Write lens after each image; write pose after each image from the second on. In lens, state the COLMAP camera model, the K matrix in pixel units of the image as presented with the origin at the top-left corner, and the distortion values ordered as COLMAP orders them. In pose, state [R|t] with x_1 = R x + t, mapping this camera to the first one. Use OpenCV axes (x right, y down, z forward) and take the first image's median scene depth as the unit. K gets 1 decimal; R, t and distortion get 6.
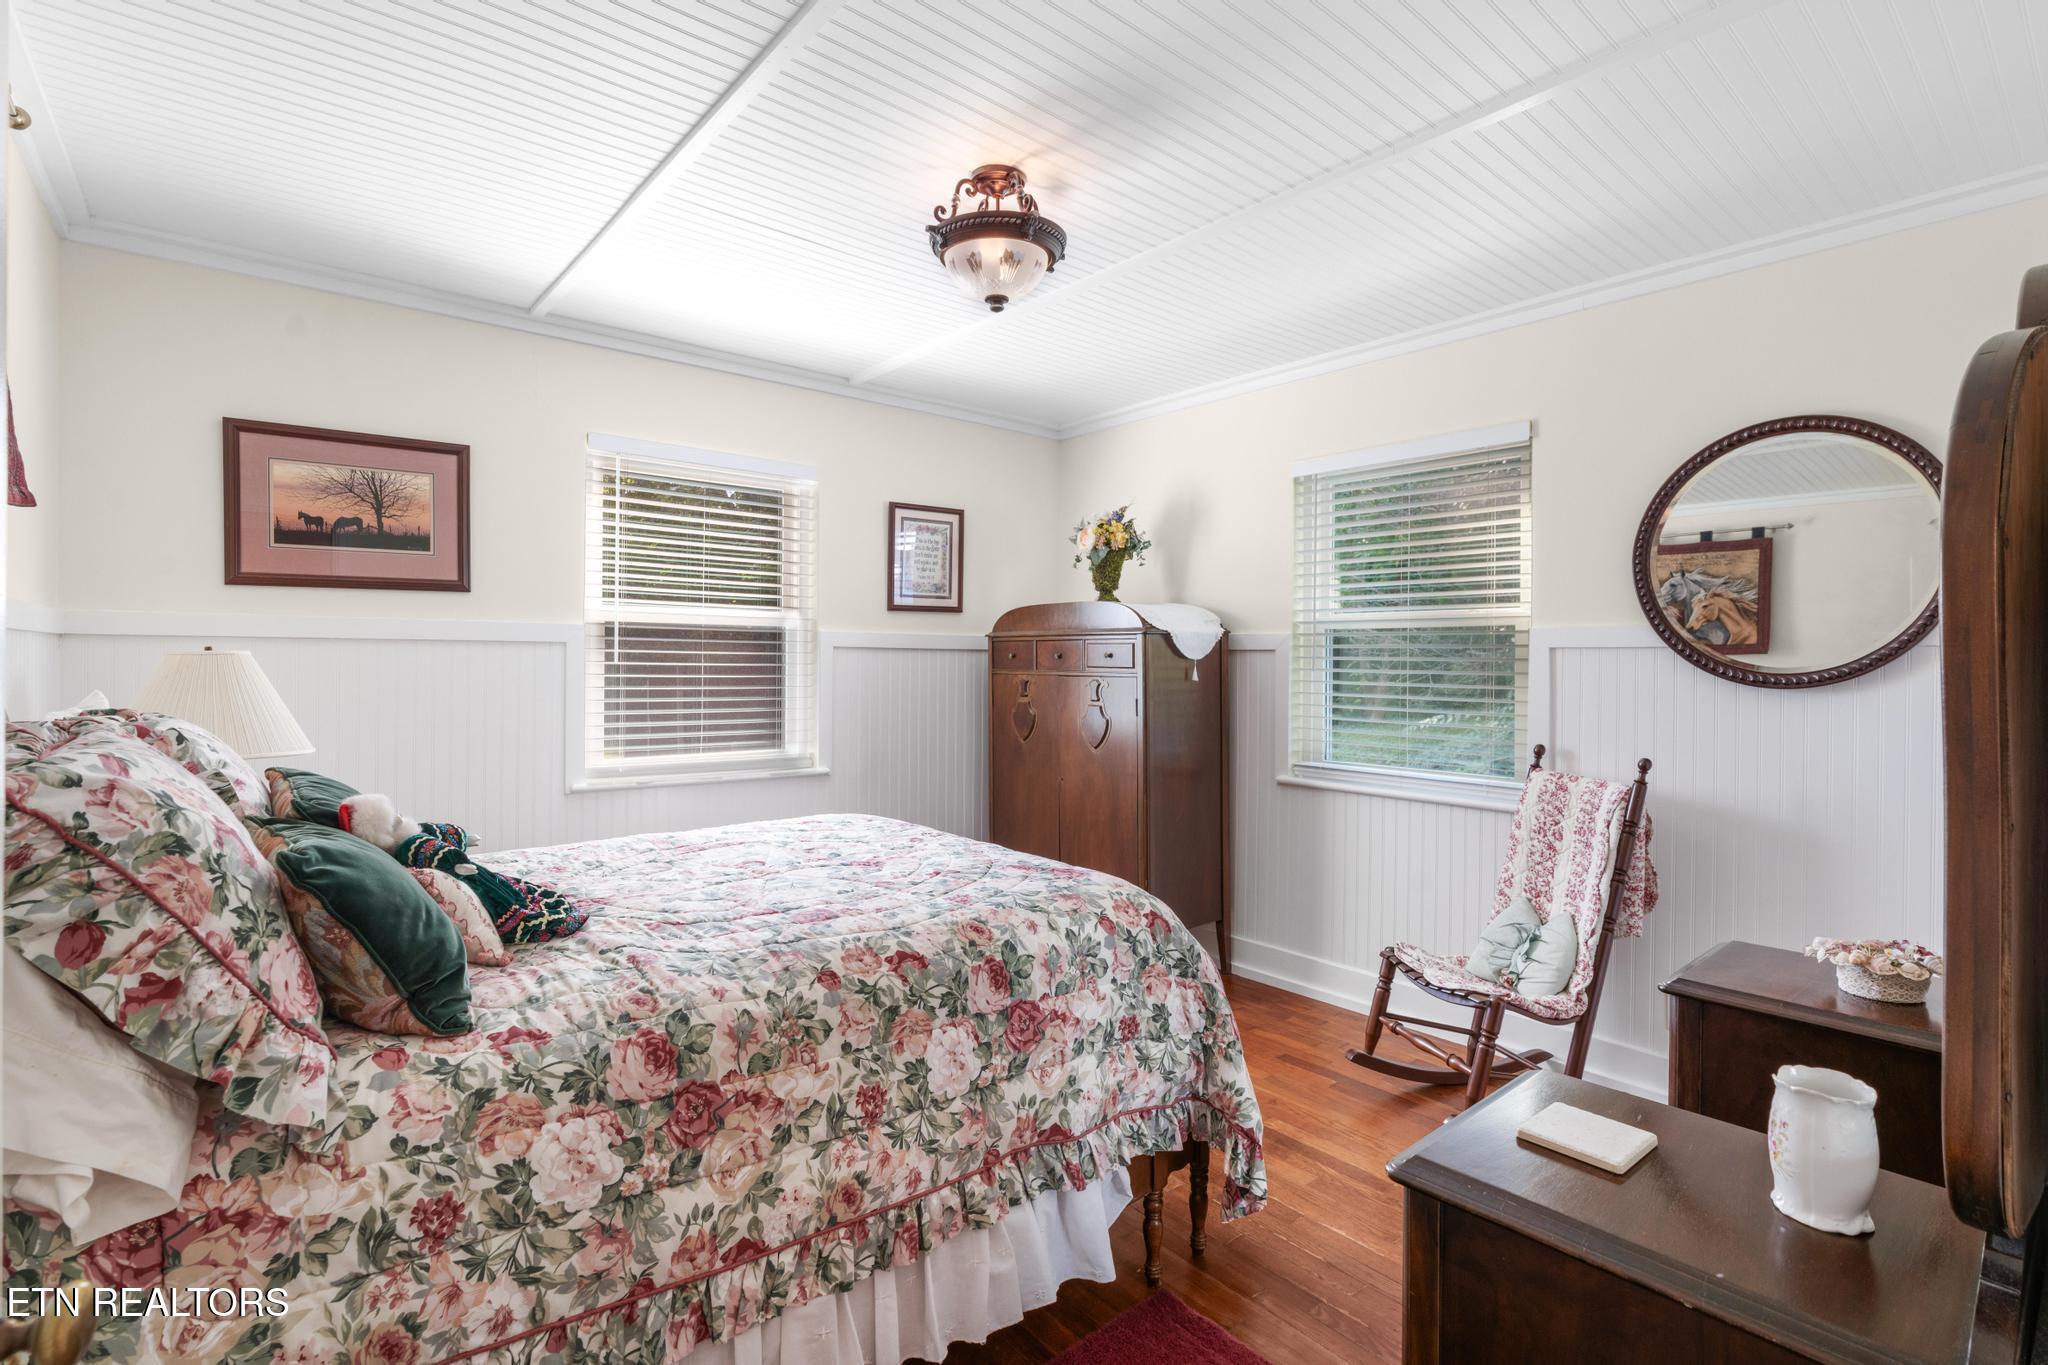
lens RADIAL K [[975.1, 0, 1034.8], [0, 975.1, 665.7], [0, 0, 1]] dist [-0.004205, -0.000506]
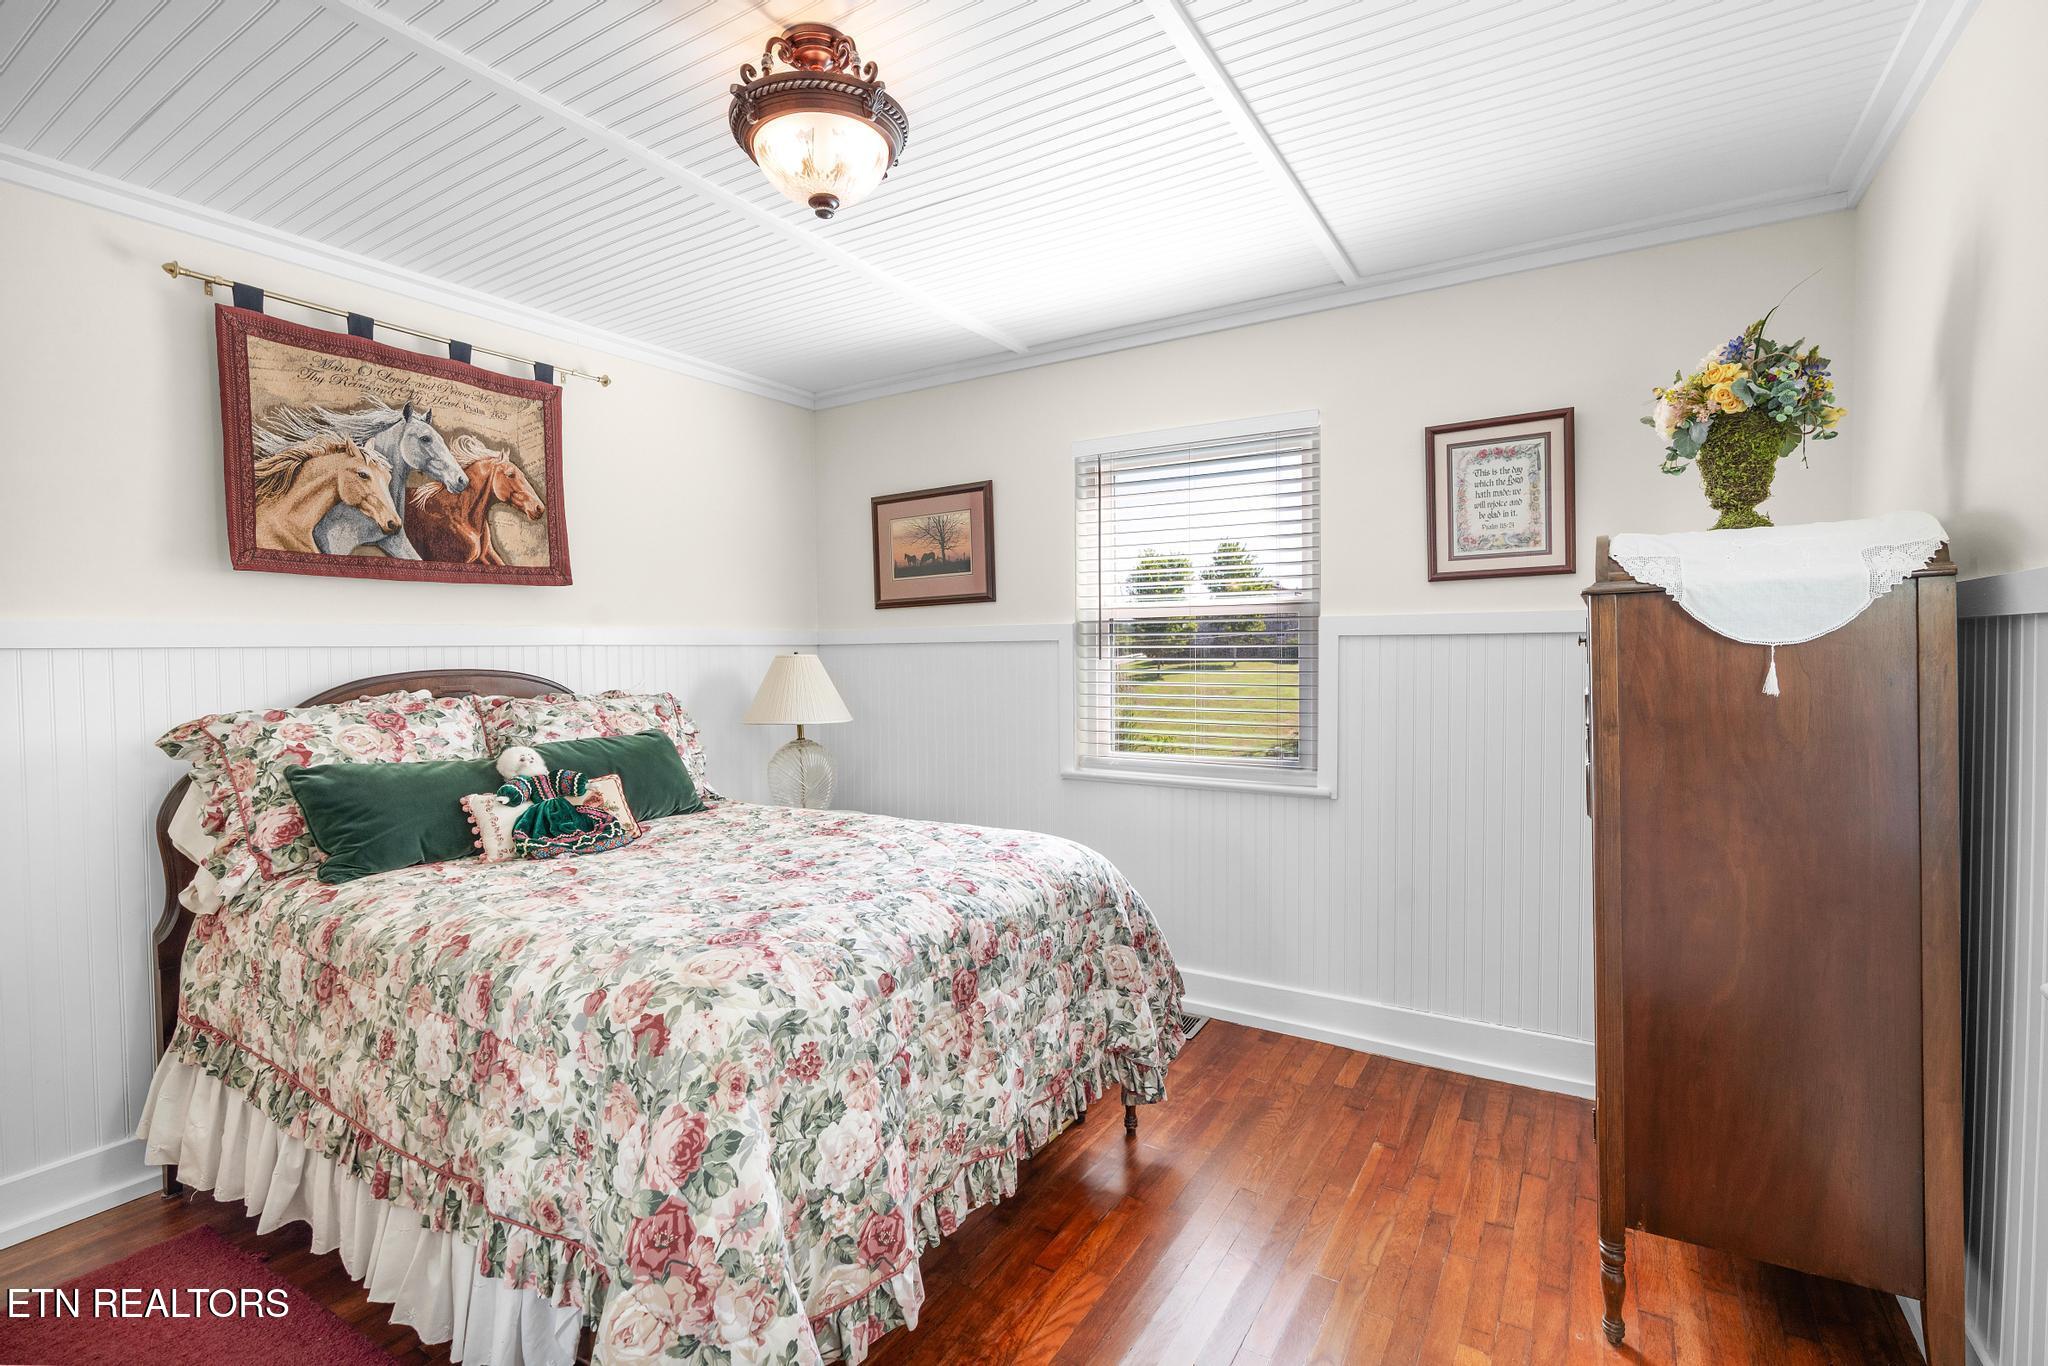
lens RADIAL K [[940.7, 0, 1028.6], [0, 940.7, 681.4], [0, 0, 1]] dist [-0.005281, 0.001536]
pose [[0.303299, 0.021900, -0.952644, 0.609971], [0.008347, 0.999636, 0.025638, -0.006052], [0.952859, -0.015728, 0.303006, 0.753772]]
